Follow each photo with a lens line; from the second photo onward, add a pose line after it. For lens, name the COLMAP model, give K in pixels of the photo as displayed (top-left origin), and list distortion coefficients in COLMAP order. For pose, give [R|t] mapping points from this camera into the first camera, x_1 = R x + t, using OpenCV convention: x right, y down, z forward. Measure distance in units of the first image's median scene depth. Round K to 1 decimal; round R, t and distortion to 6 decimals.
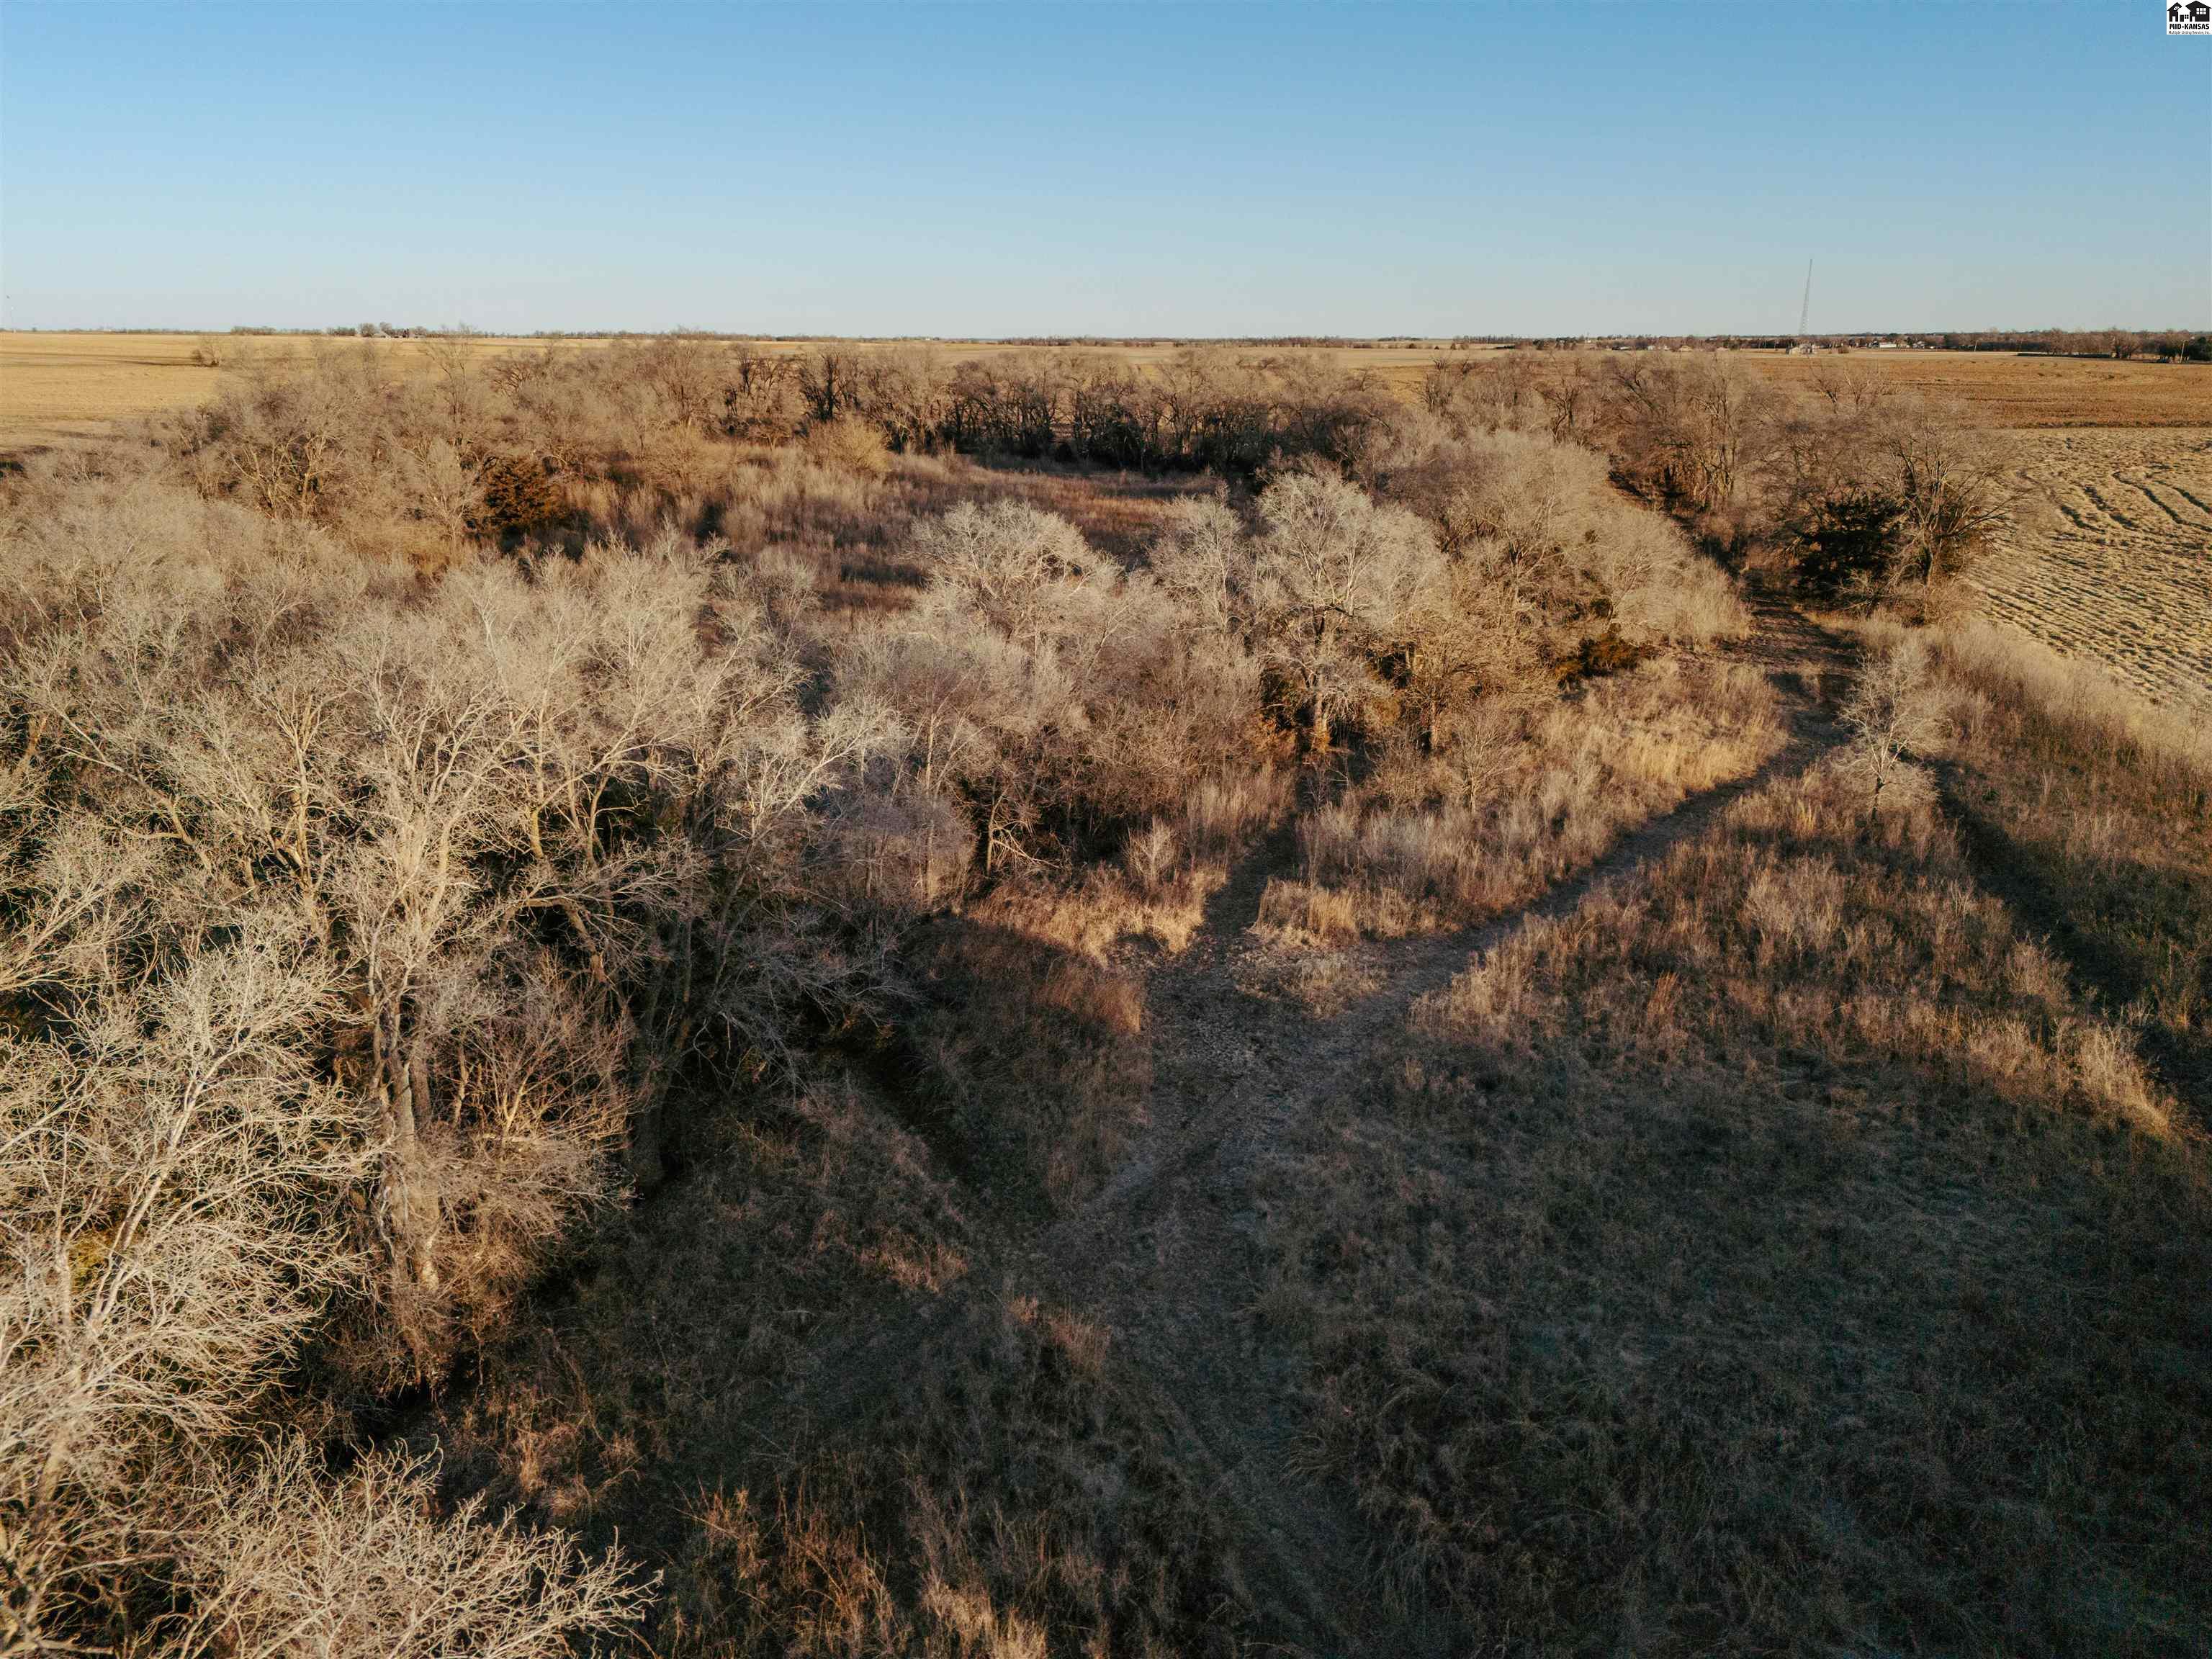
lens RADIAL K [[1601.3, 0, 1101.5], [0, 1601.3, 827.9], [0, 0, 1]] dist [0.099639, -0.090550]
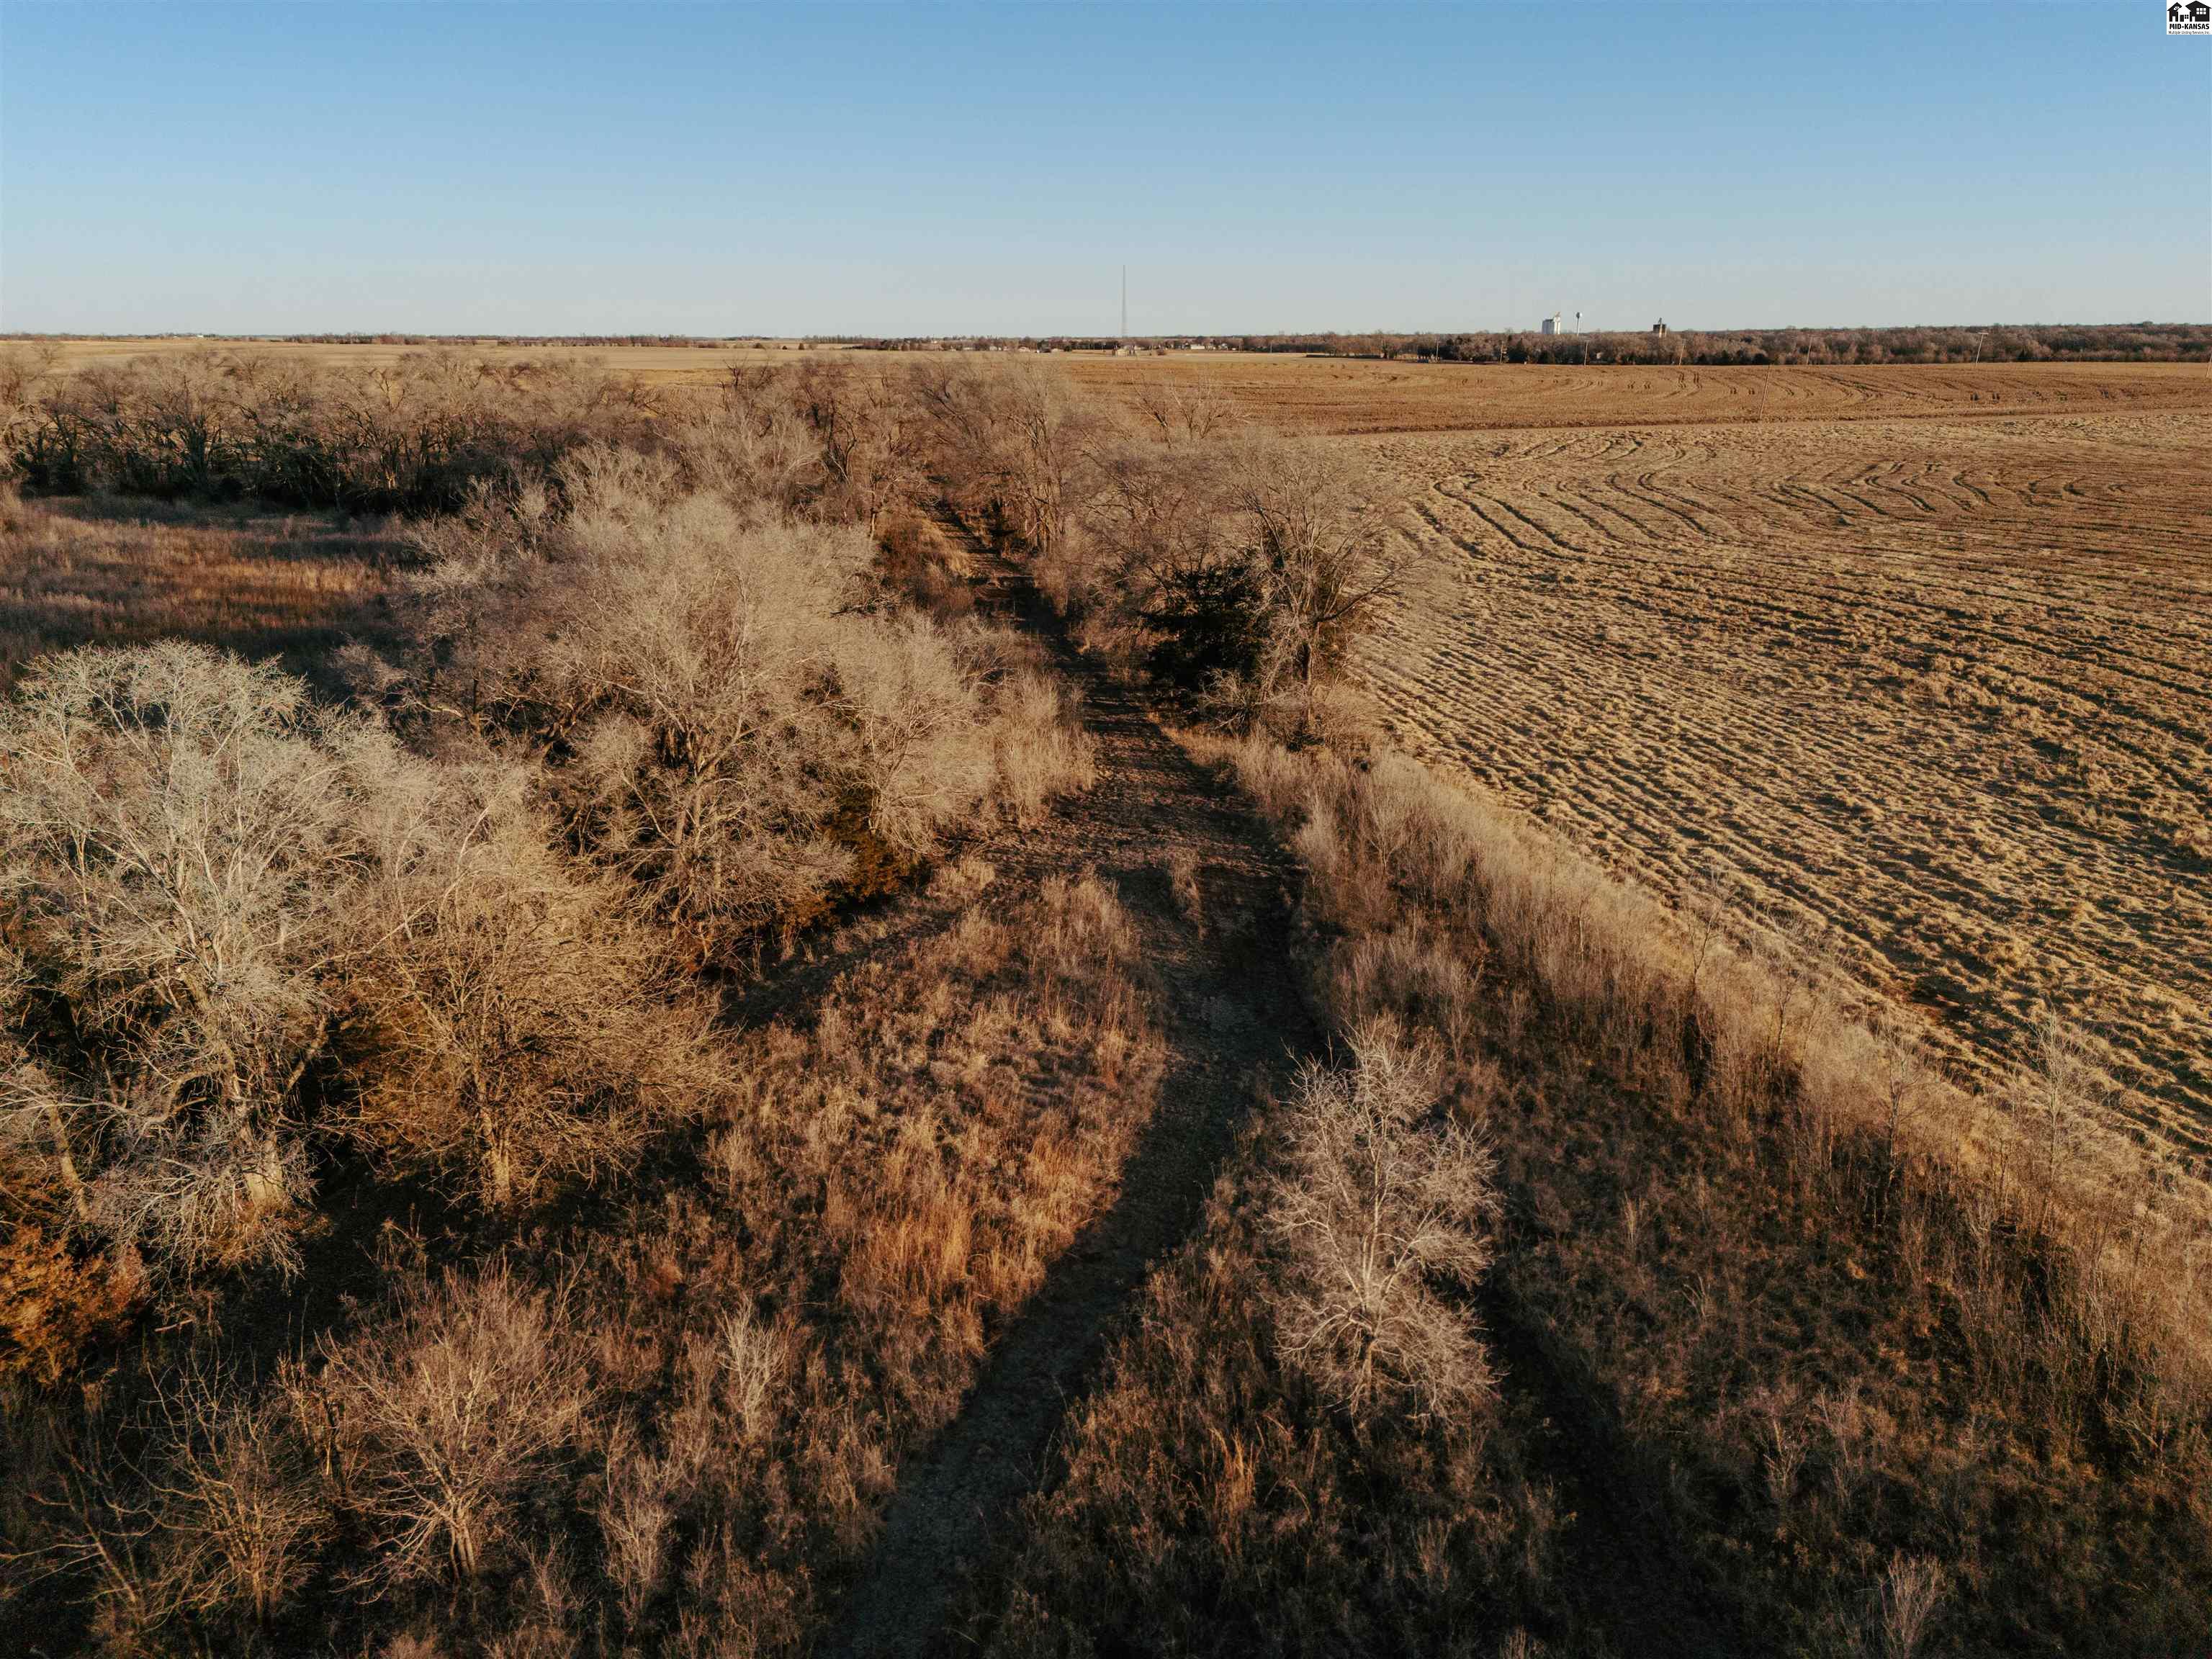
lens RADIAL K [[1621.1, 0, 1106.0], [0, 1621.1, 829.5], [0, 0, 1]] dist [0.078269, -0.064643]
pose [[0.929224, -0.113104, 0.351783, 0.082088], [0.113594, 0.993339, 0.019319, -0.056771], [-0.351625, 0.022009, 0.935882, 0.183645]]
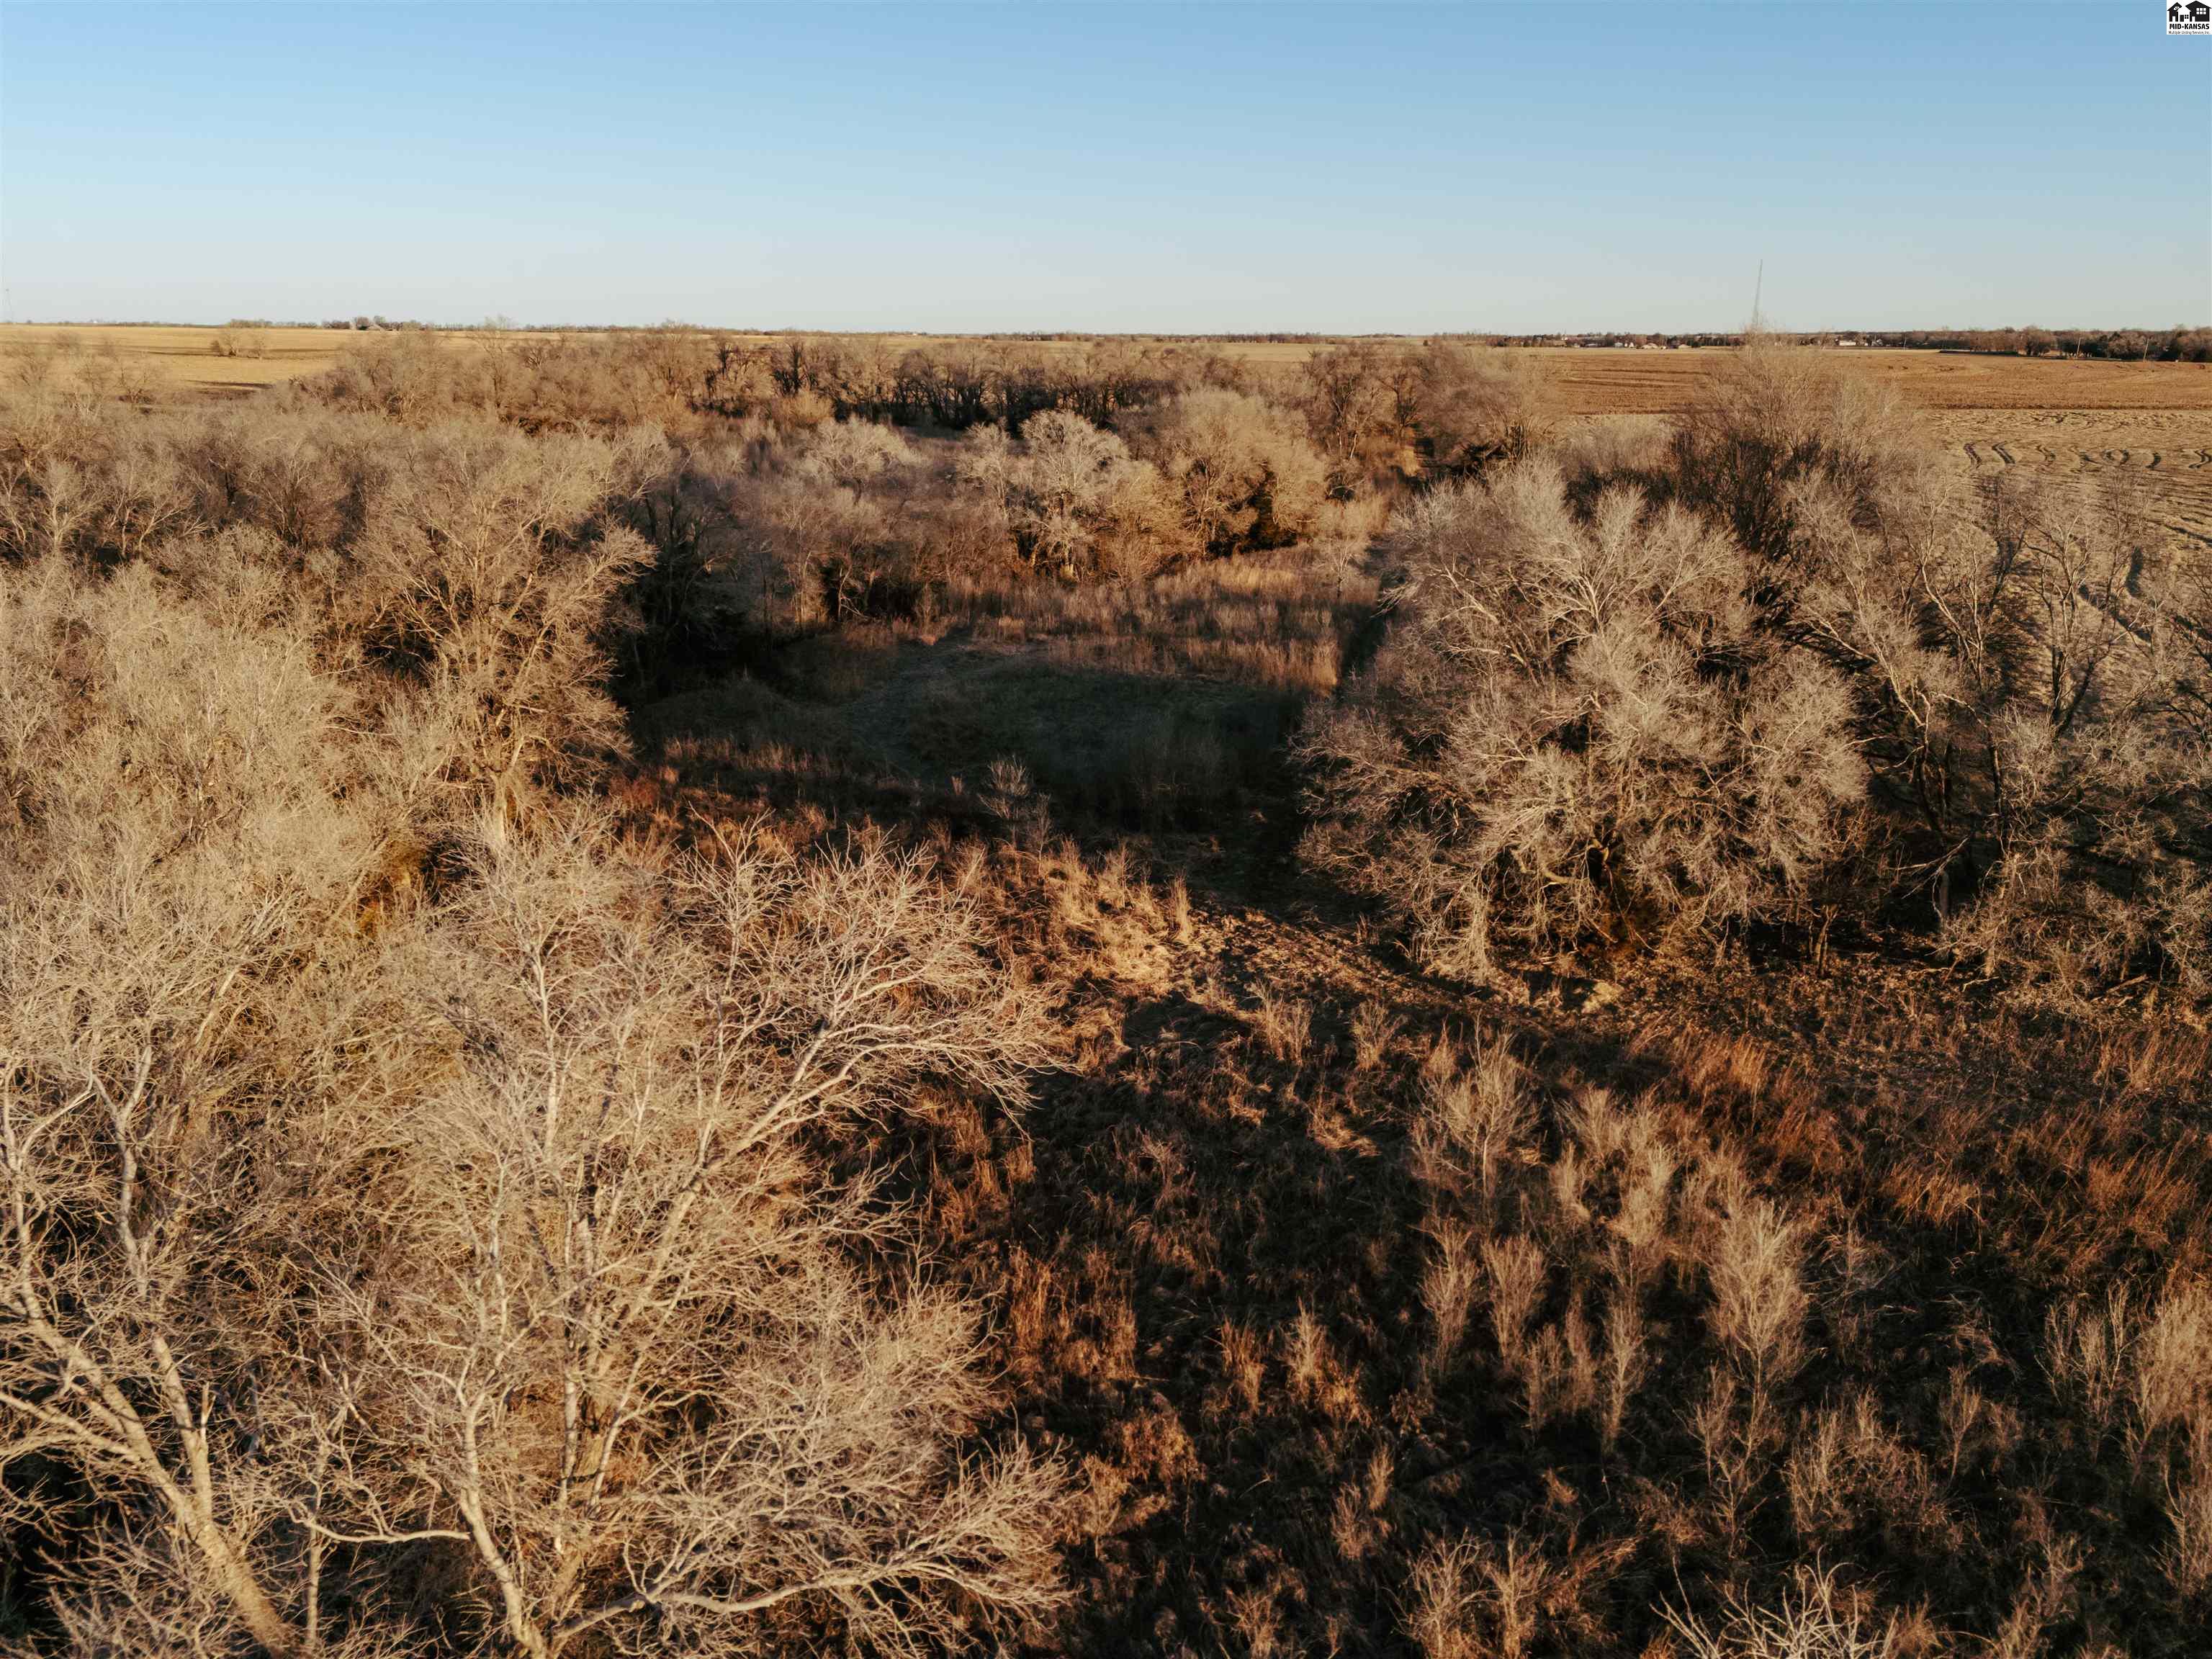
lens RADIAL K [[1601.3, 0, 1101.5], [0, 1601.3, 827.9], [0, 0, 1]] dist [0.099639, -0.090550]
pose [[0.999978, 0.001052, 0.006575, 0.063167], [-0.001067, 0.999997, 0.002161, 0.075844], [-0.006573, -0.002168, 0.999976, -0.239977]]
